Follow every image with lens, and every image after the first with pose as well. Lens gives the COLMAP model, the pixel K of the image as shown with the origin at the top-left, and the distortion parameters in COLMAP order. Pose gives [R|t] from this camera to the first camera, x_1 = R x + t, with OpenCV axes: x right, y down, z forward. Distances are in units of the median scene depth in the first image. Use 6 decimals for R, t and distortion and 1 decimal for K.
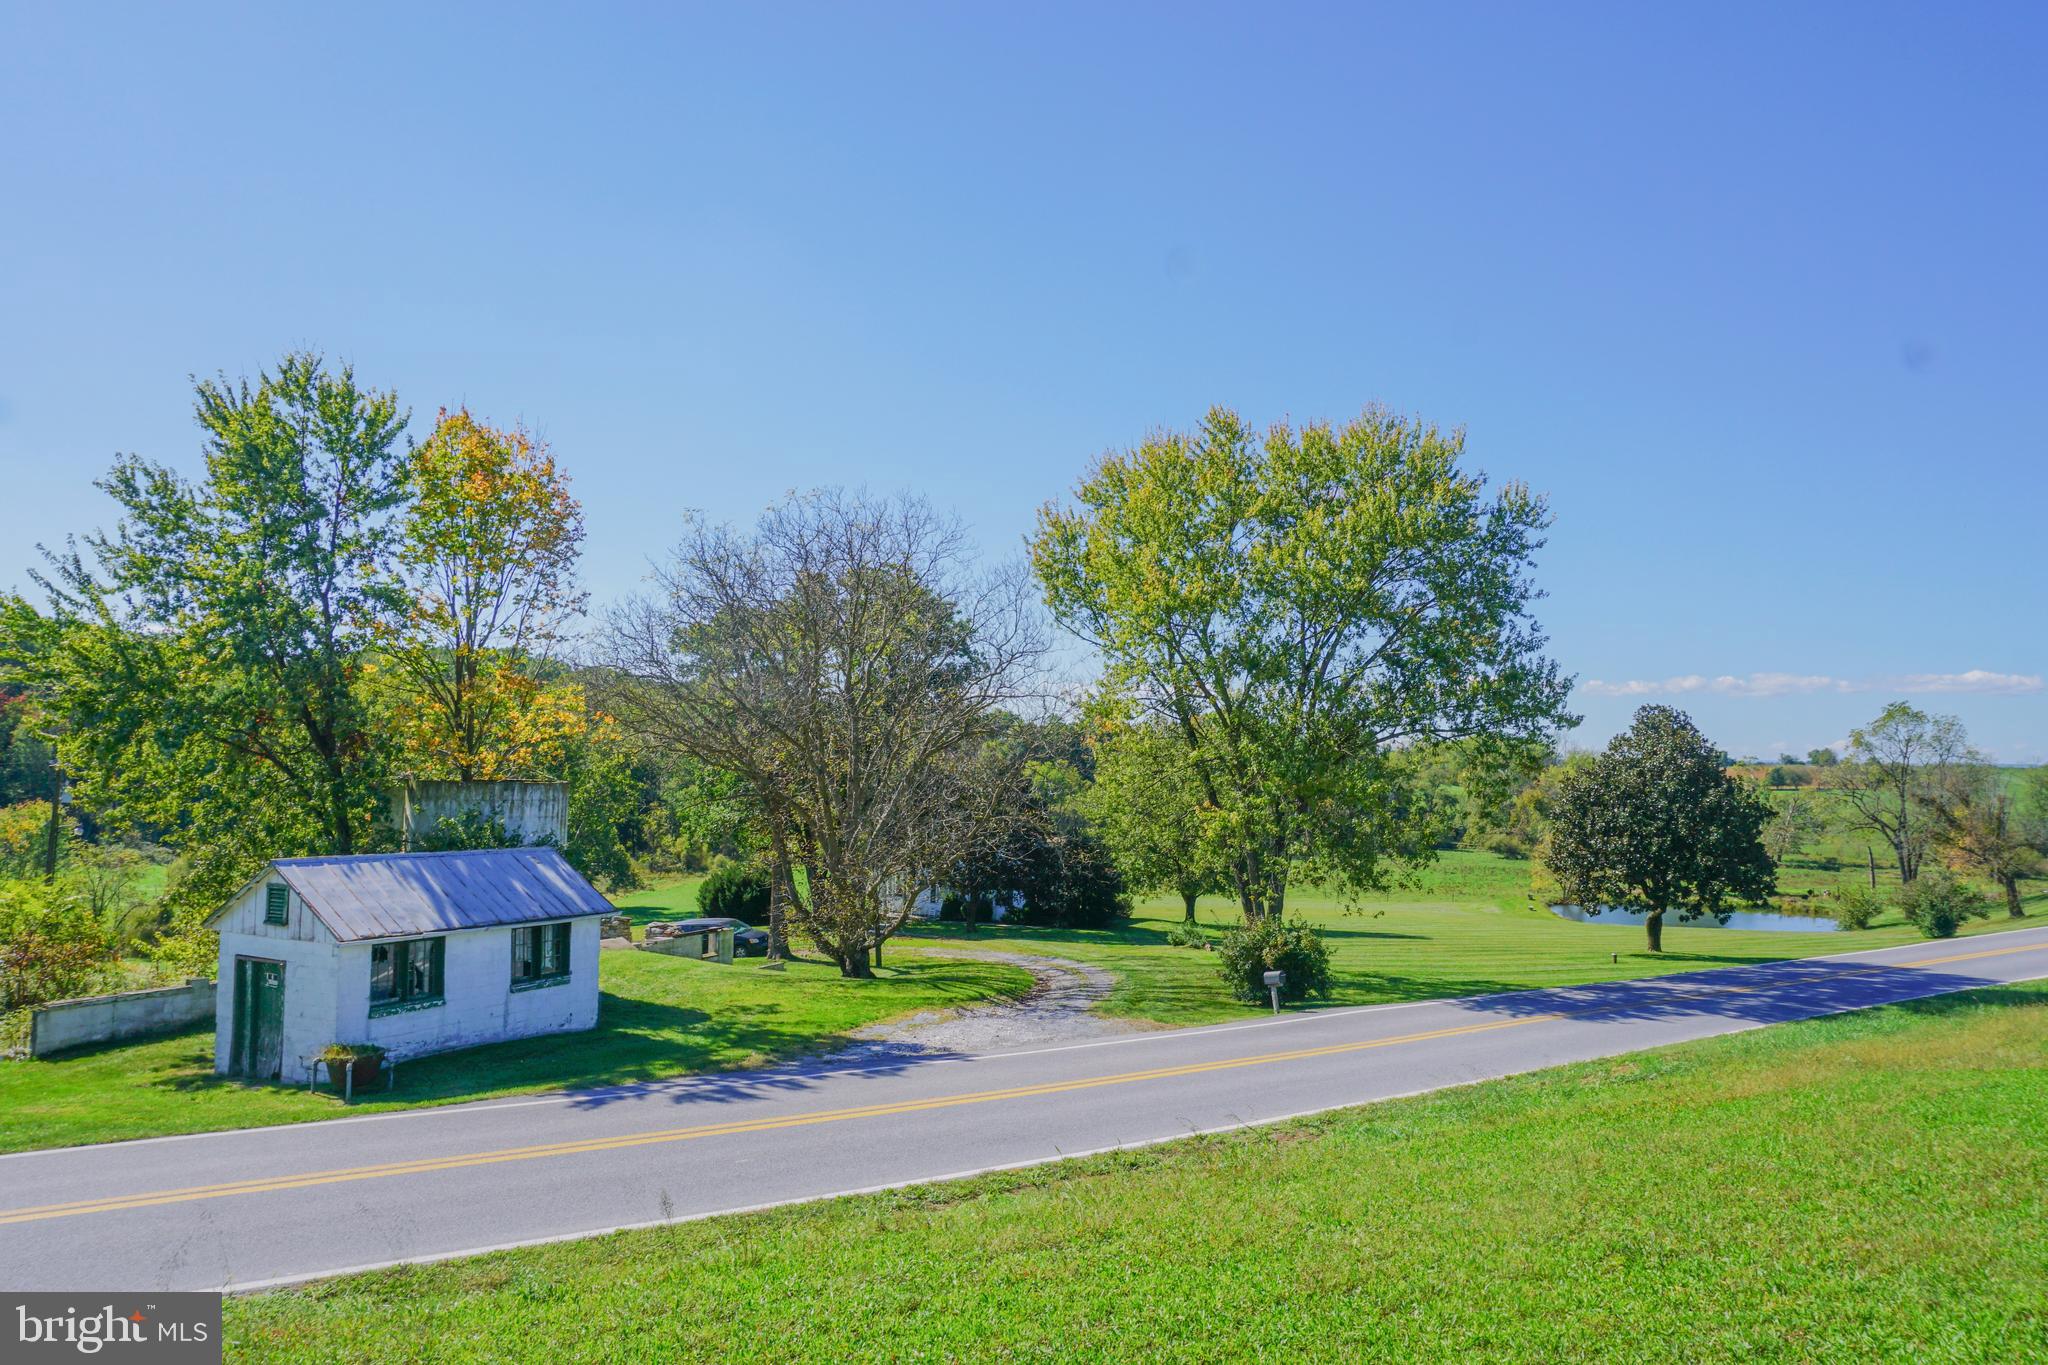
lens RADIAL K [[1387.9, 0, 1024.0], [0, 1387.9, 682.5], [0, 0, 1]] dist [-0.040486, 0.005432]
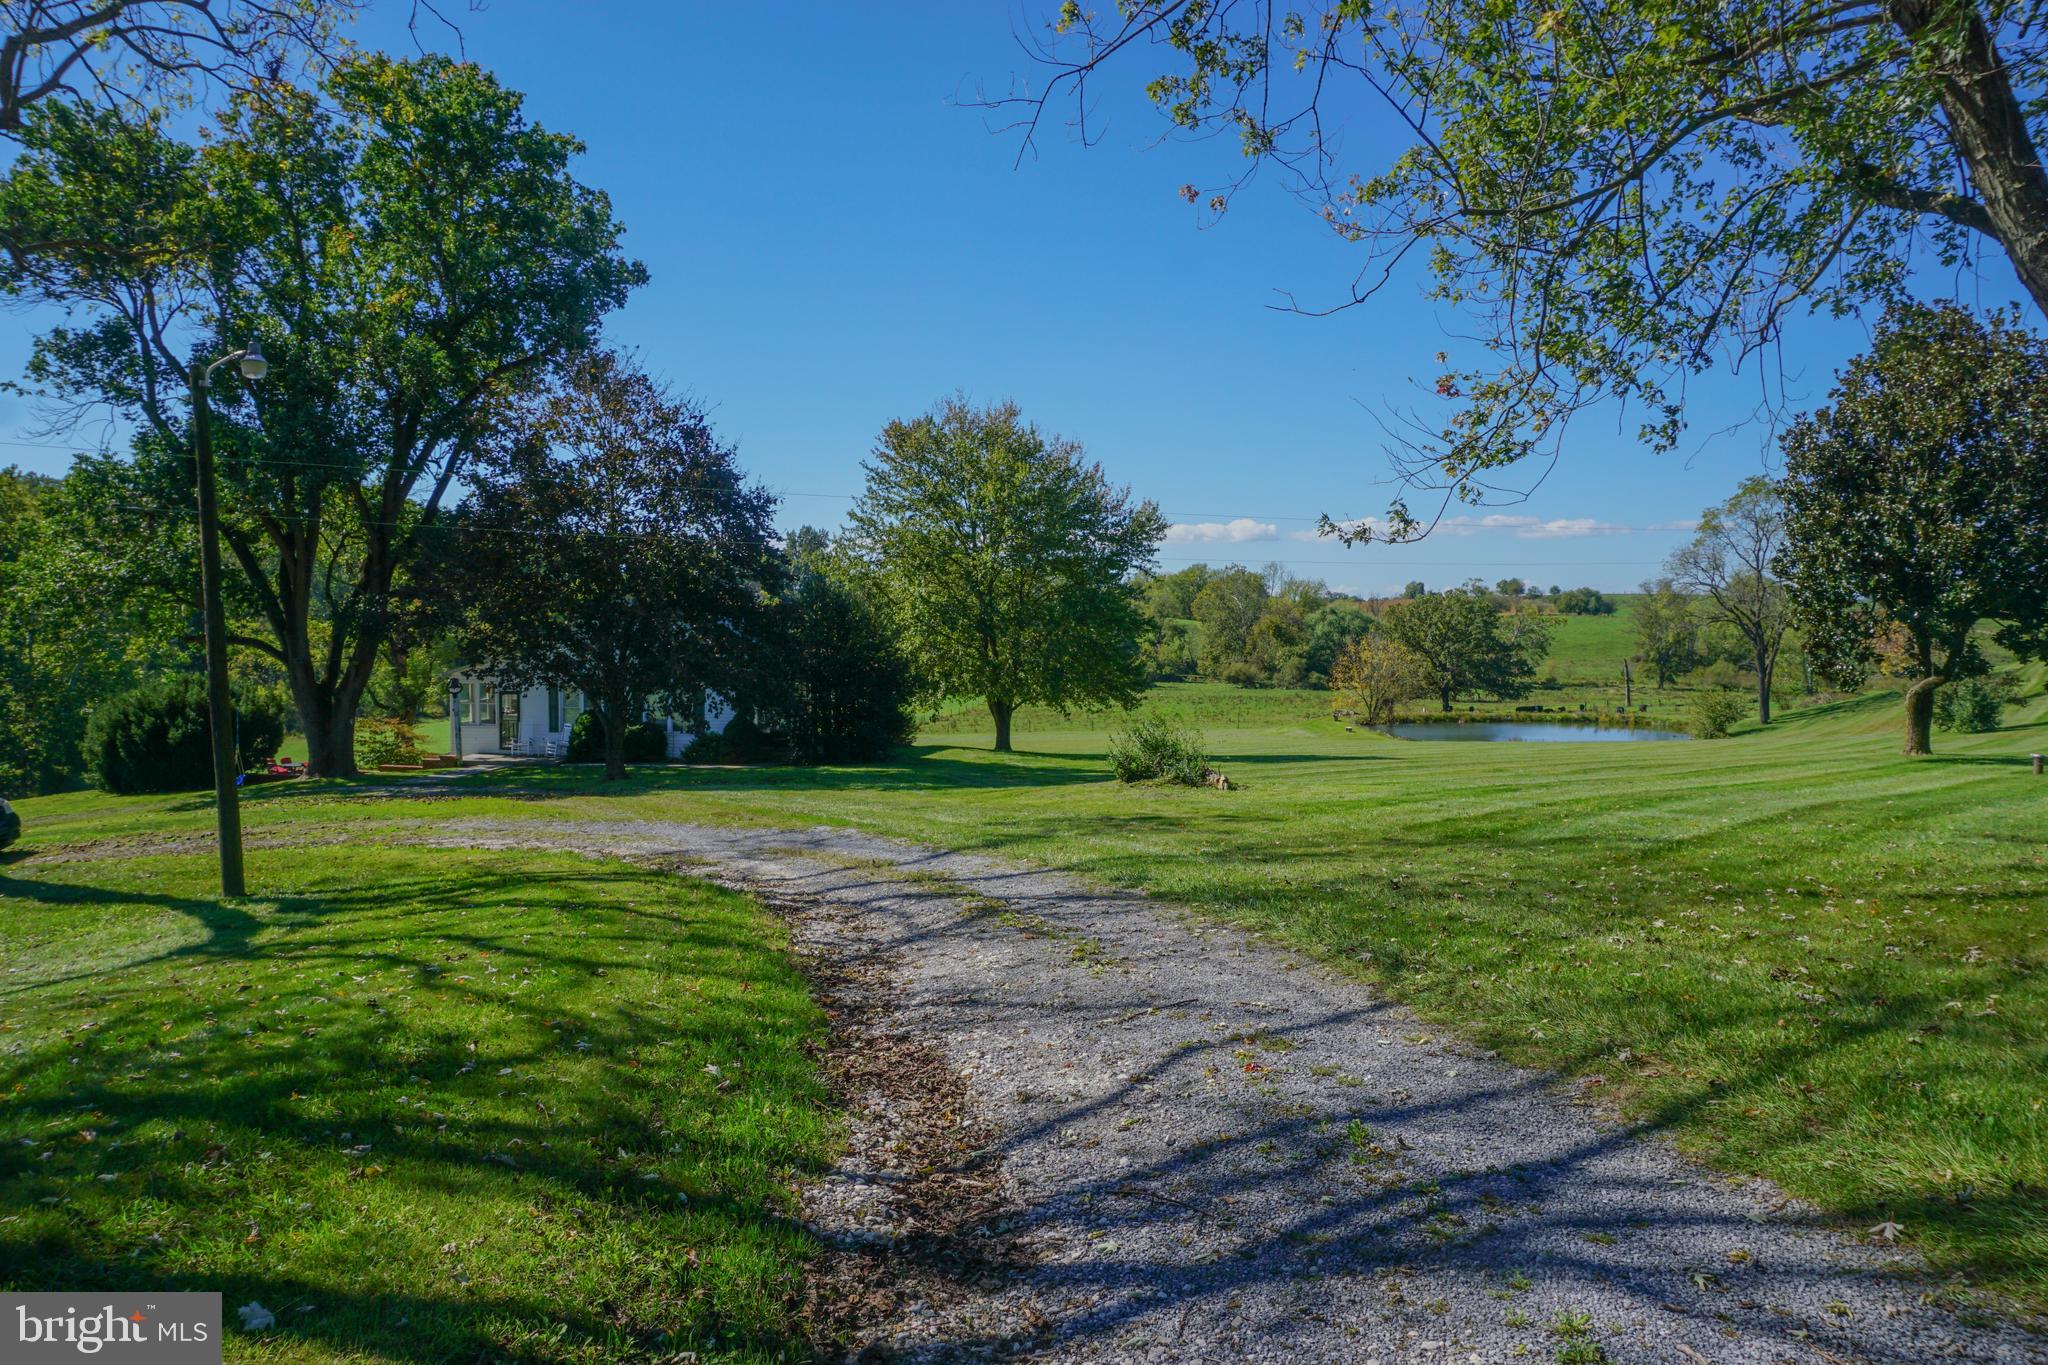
lens RADIAL K [[1411.2, 0, 1024.0], [0, 1411.2, 682.5], [0, 0, 1]] dist [-0.059216, 0.114677]
pose [[0.975897, -0.031420, 0.215958, -0.004383], [0.008334, 0.994225, 0.106987, 0.076128], [-0.218073, -0.102609, 0.970523, 0.396128]]
